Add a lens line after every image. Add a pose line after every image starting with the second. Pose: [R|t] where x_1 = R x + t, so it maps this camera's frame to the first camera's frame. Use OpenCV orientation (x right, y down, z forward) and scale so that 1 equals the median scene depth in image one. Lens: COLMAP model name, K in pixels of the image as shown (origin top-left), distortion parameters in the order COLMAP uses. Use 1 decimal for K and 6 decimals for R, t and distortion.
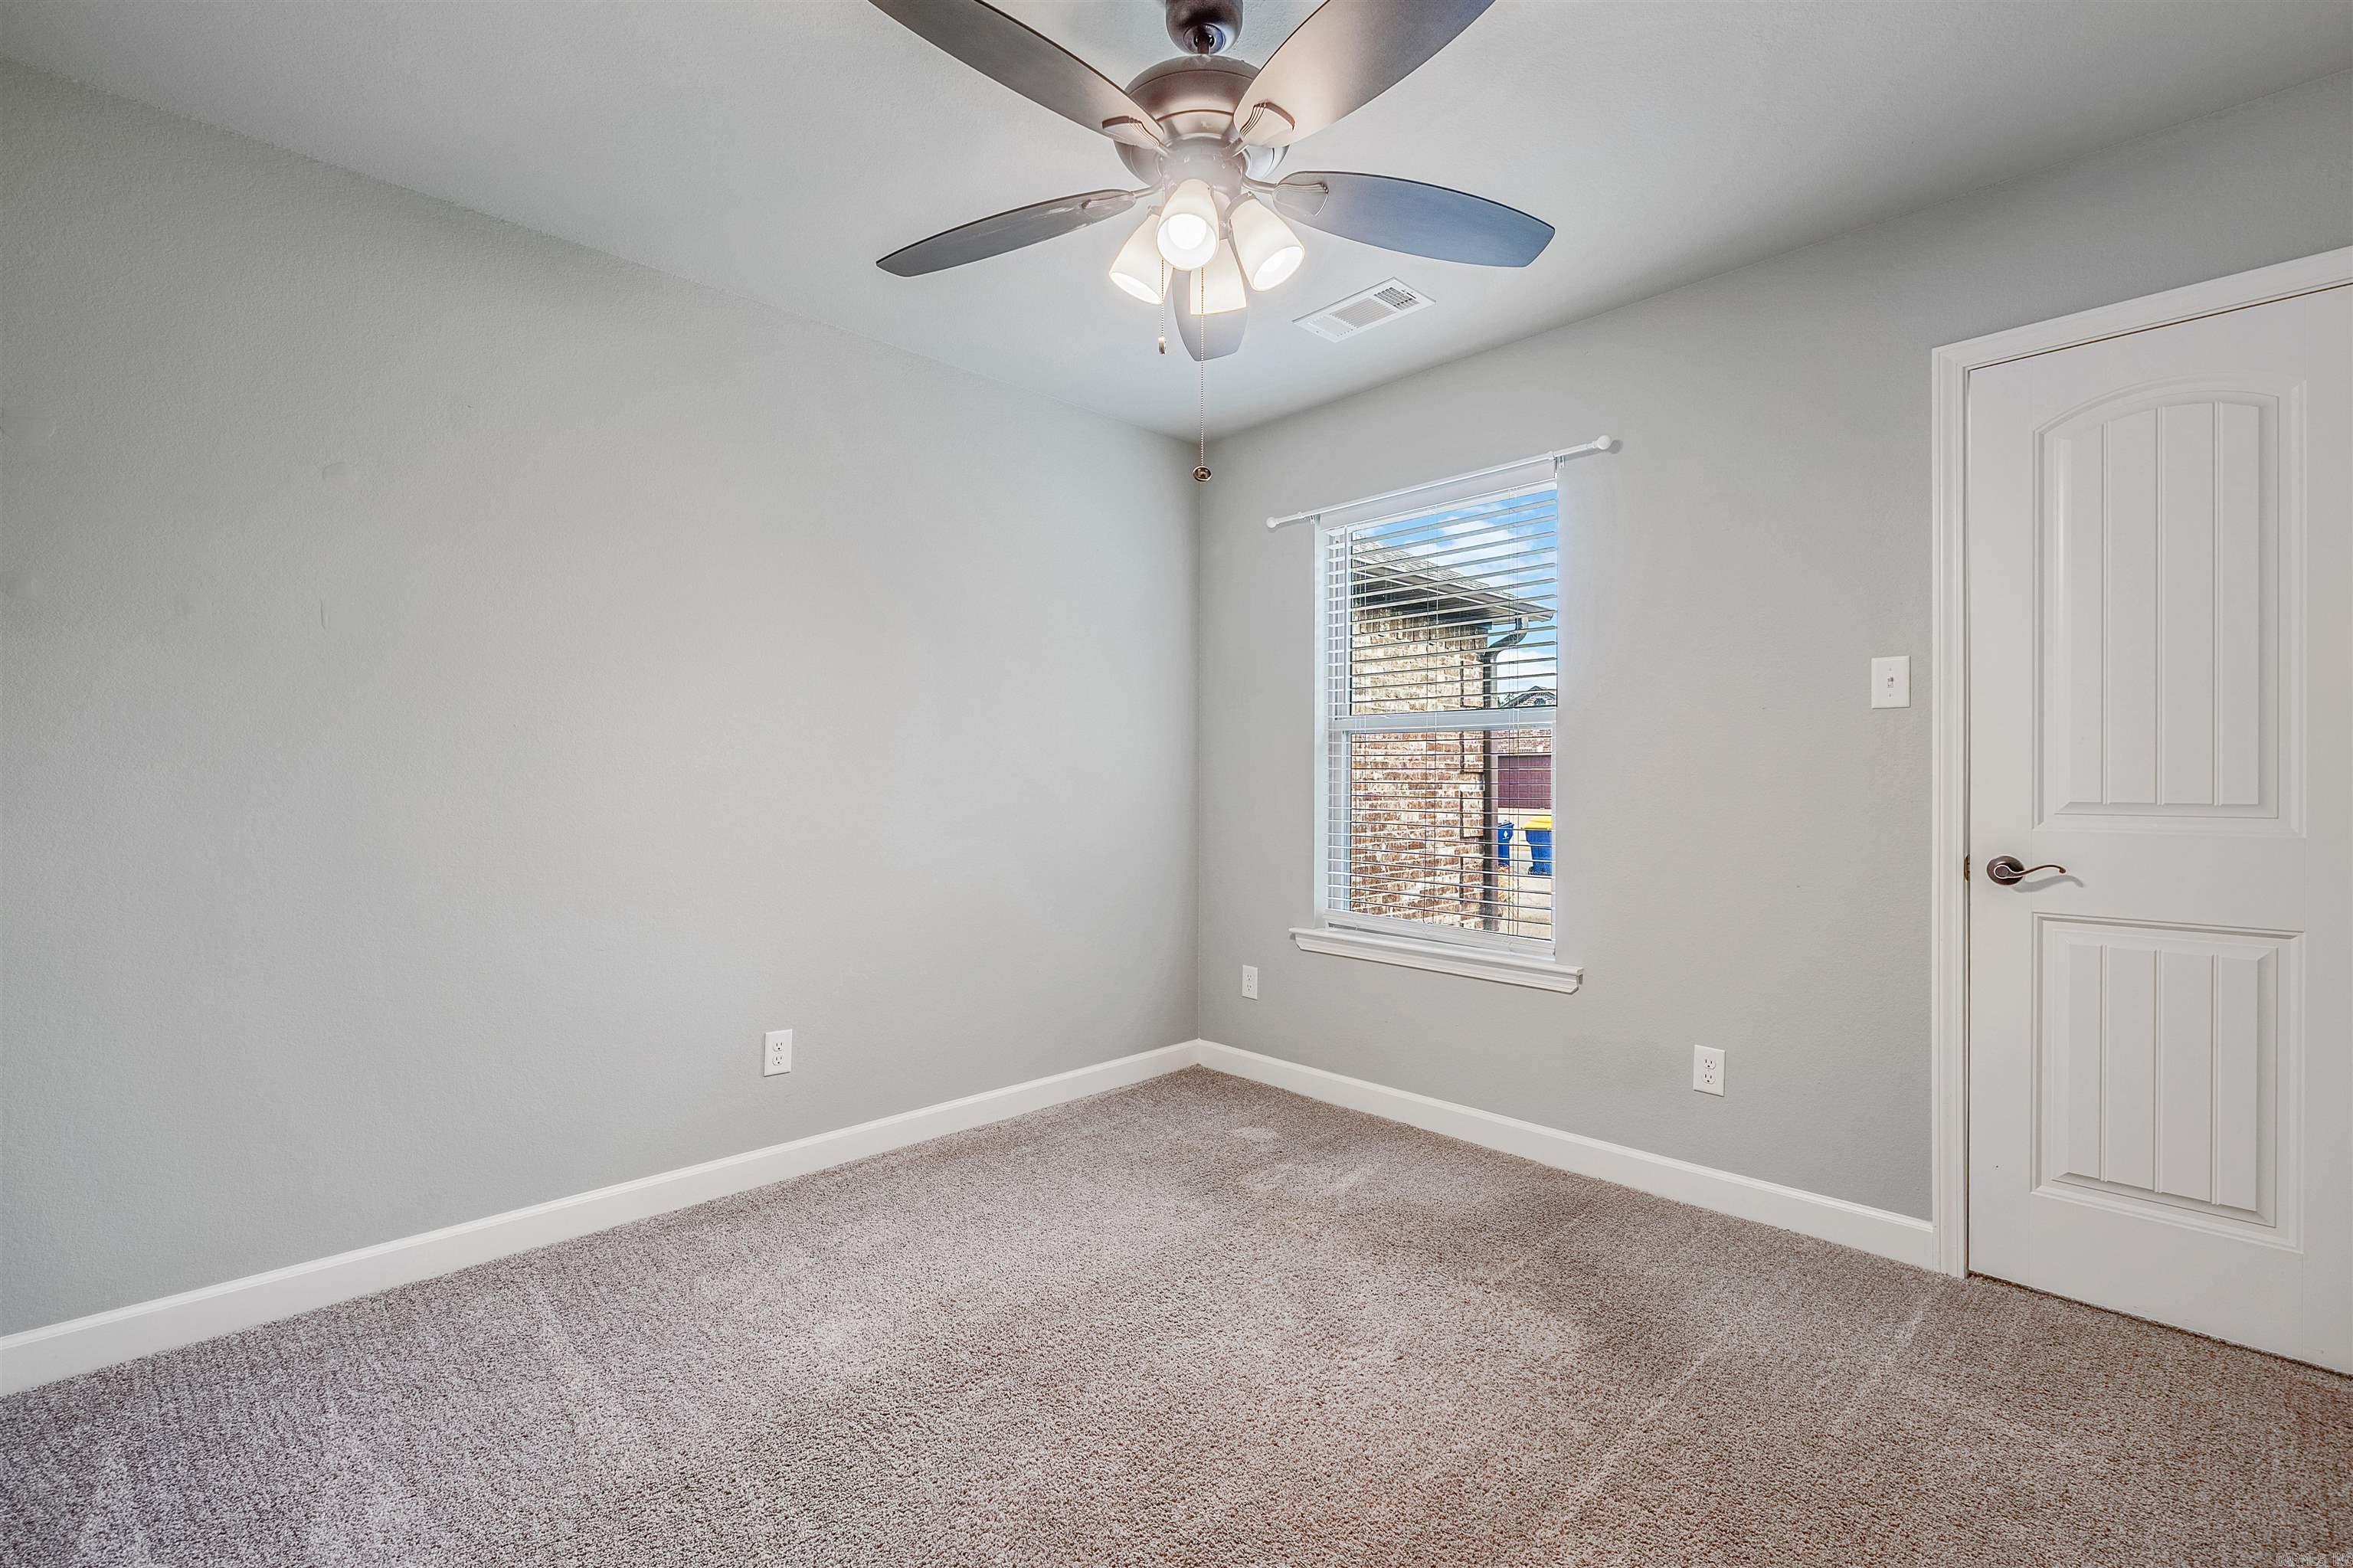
lens RADIAL K [[1002.0, 0, 1155.6], [0, 1002.0, 783.4], [0, 0, 1]] dist [-0.009696, 0.000557]
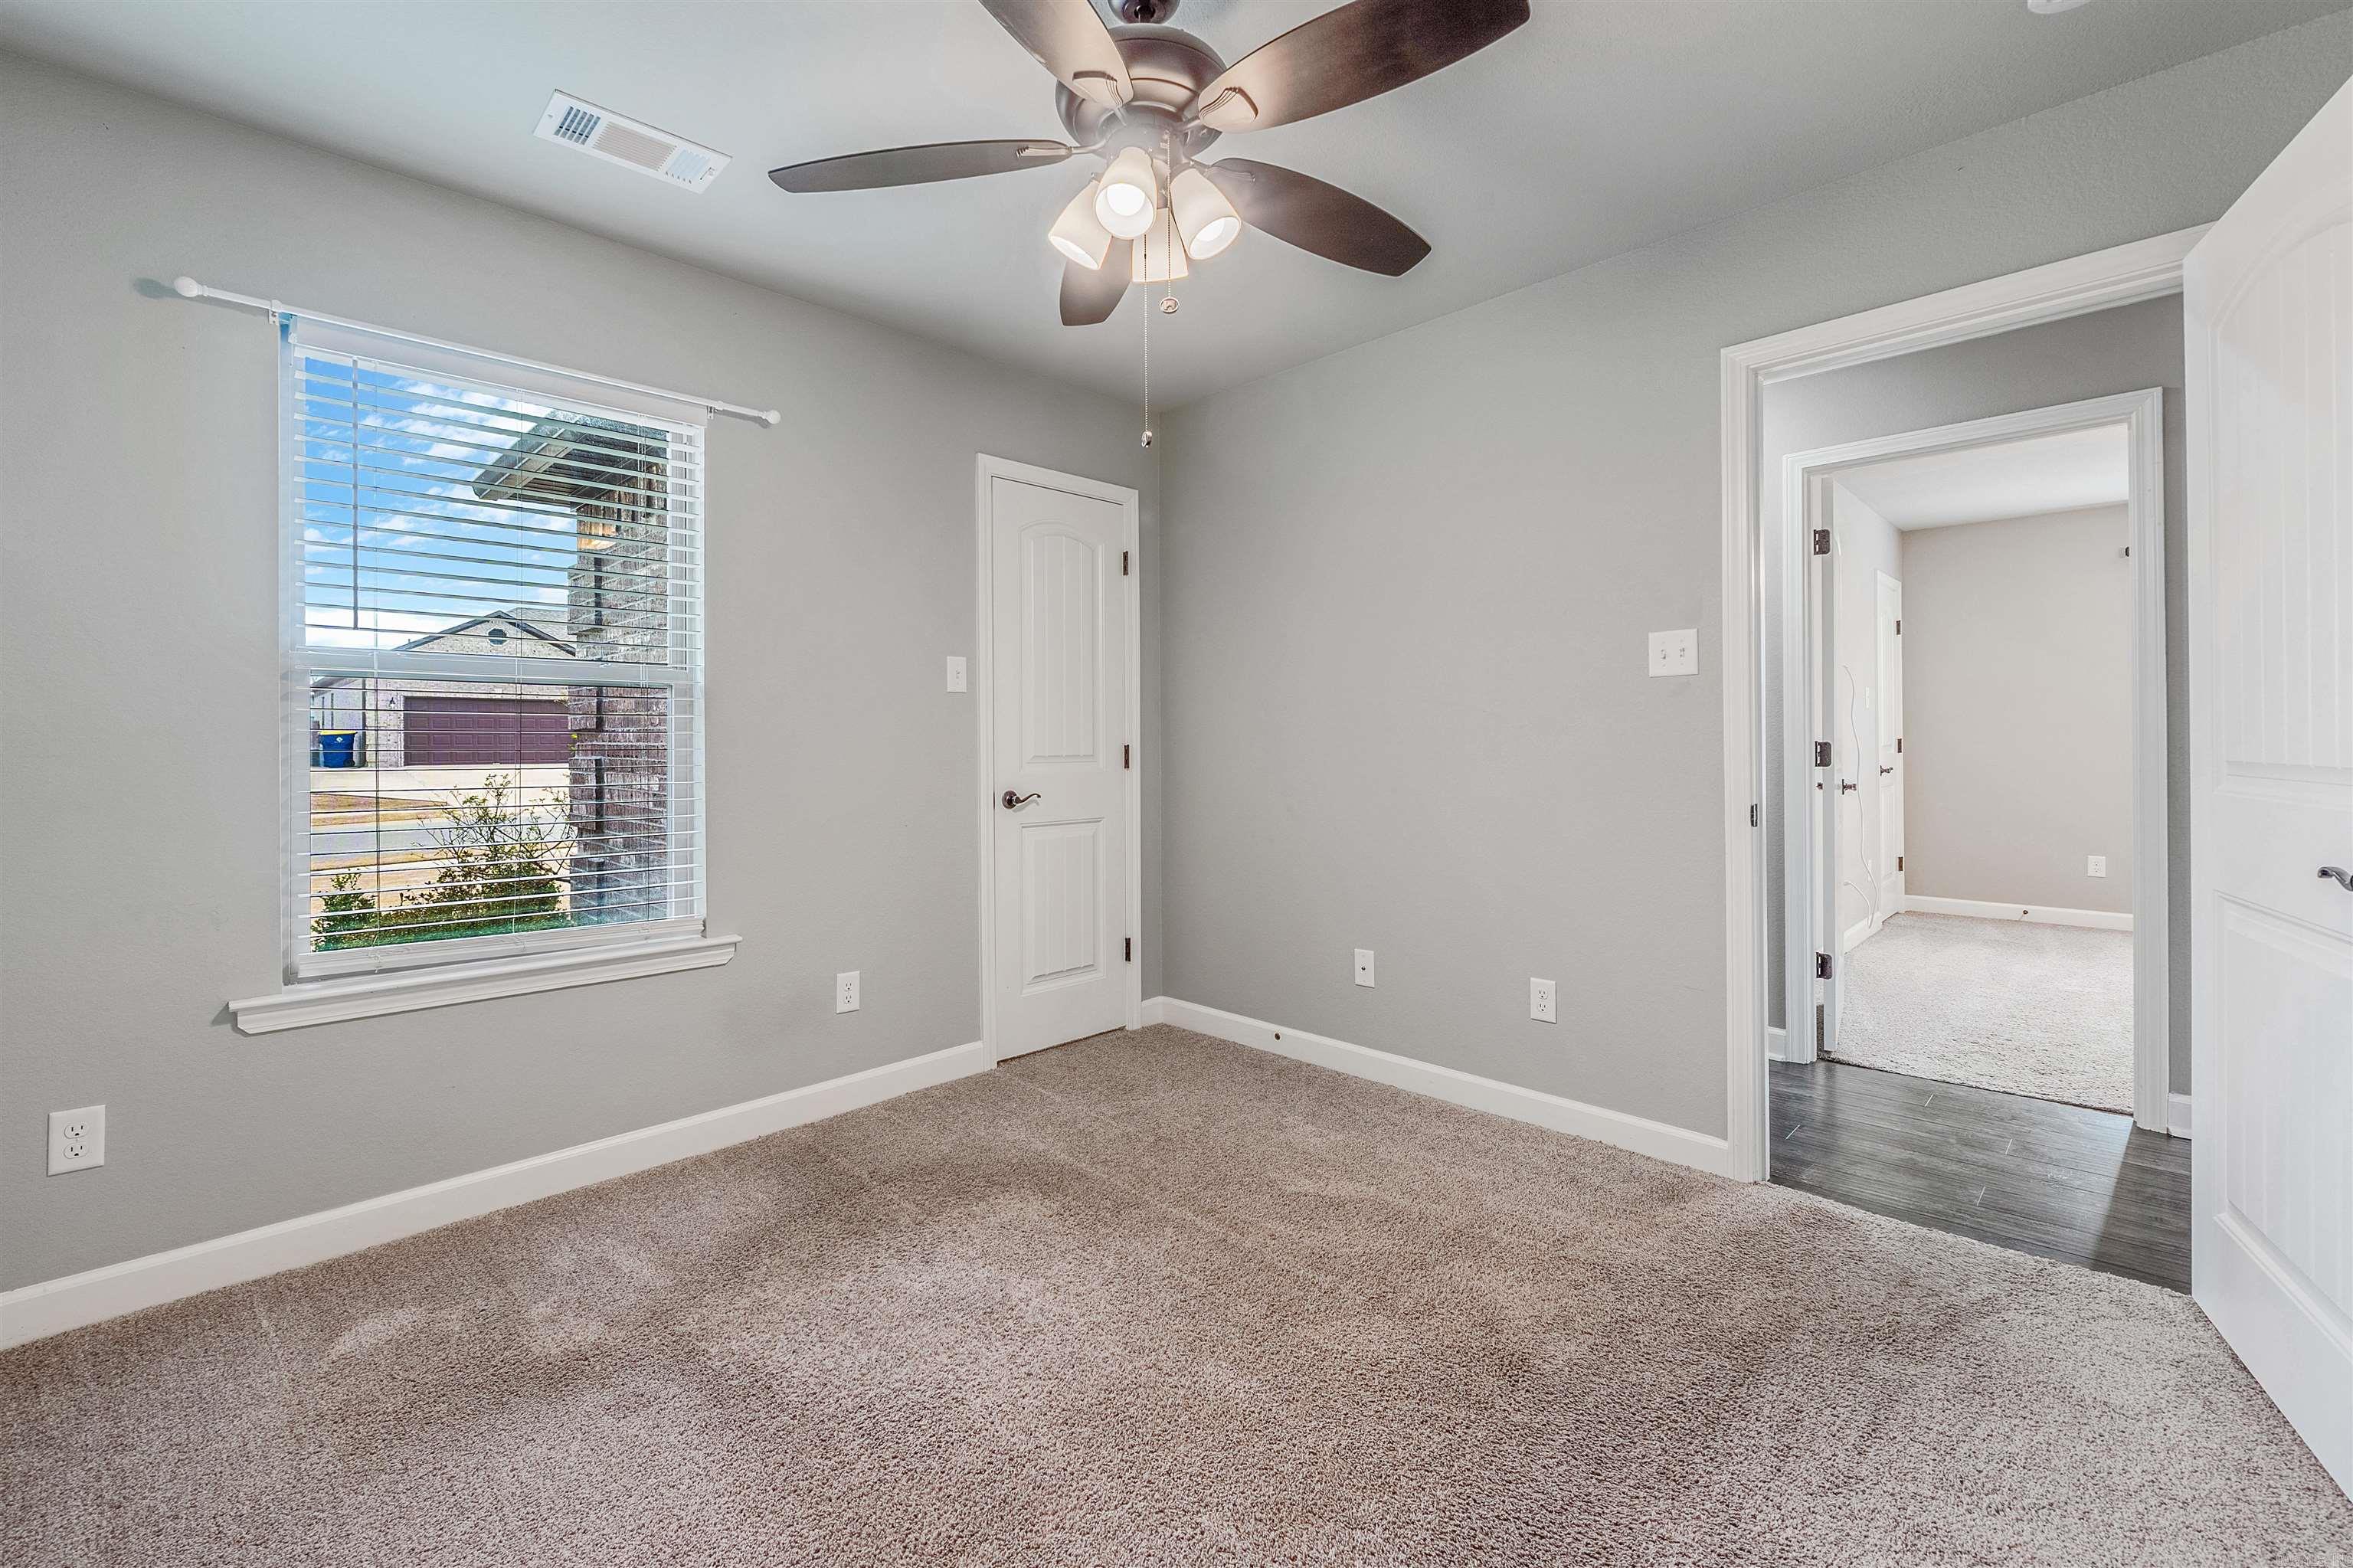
lens RADIAL K [[1002.0, 0, 1178.2], [0, 1002.0, 742.6], [0, 0, 1]] dist [-0.009696, 0.000557]
pose [[-0.027384, -0.002727, 0.999621, -0.655849], [0.008569, 0.999959, 0.002963, -0.005069], [-0.999588, 0.008647, -0.027360, 0.672896]]
